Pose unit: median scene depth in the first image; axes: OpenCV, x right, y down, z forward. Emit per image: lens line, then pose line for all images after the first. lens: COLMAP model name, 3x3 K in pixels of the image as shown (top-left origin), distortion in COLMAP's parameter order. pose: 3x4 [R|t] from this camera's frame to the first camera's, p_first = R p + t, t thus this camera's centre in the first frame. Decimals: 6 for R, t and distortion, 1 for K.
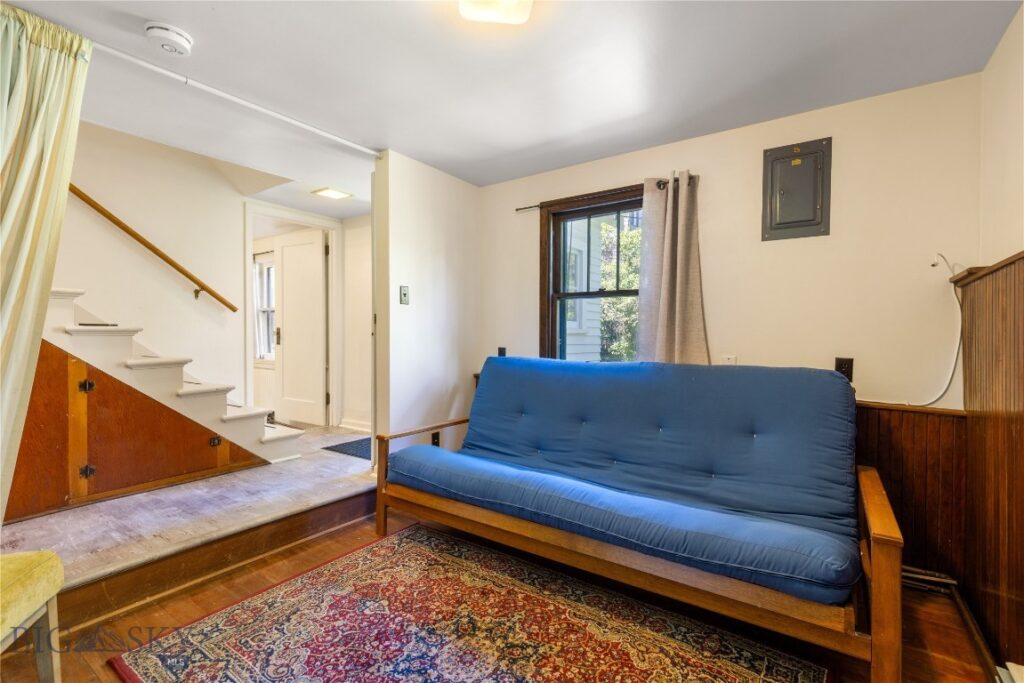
lens RADIAL K [[461.4, 0, 514.0], [0, 461.4, 335.9], [0, 0, 1]] dist [0.004083, 0.000296]
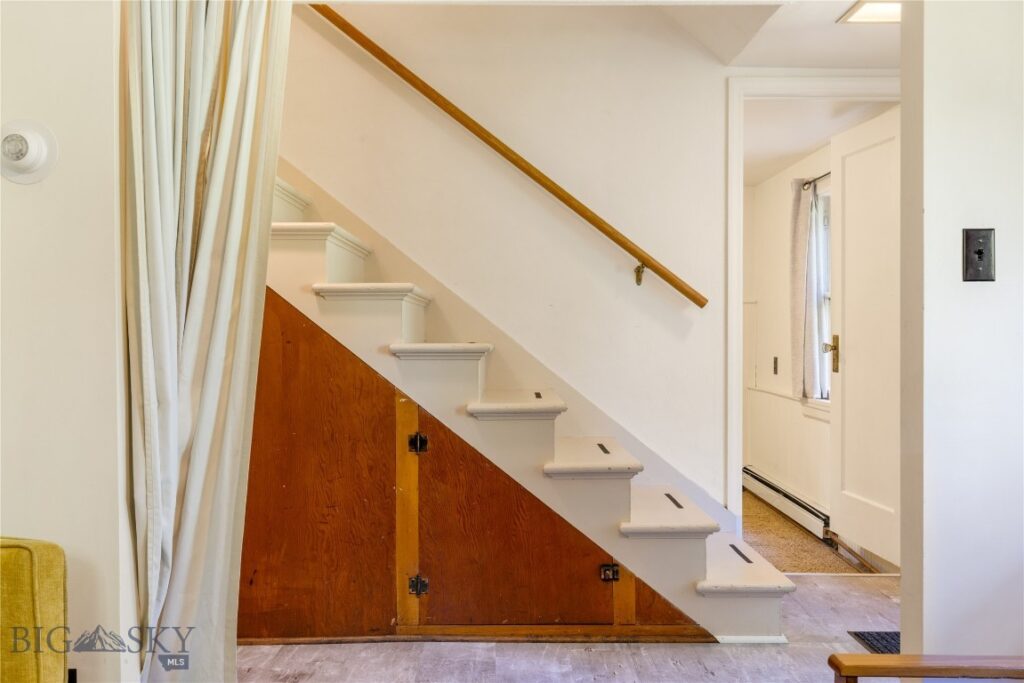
lens RADIAL K [[969.5, 0, 512.0], [0, 969.5, 341.5], [0, 0, 1]] dist [0.011617, 0.001211]
pose [[0.579980, 0.007300, -0.814598, 0.168963], [-0.005207, 0.999973, 0.005254, -0.030201], [0.814614, 0.001194, 0.580003, 0.357964]]
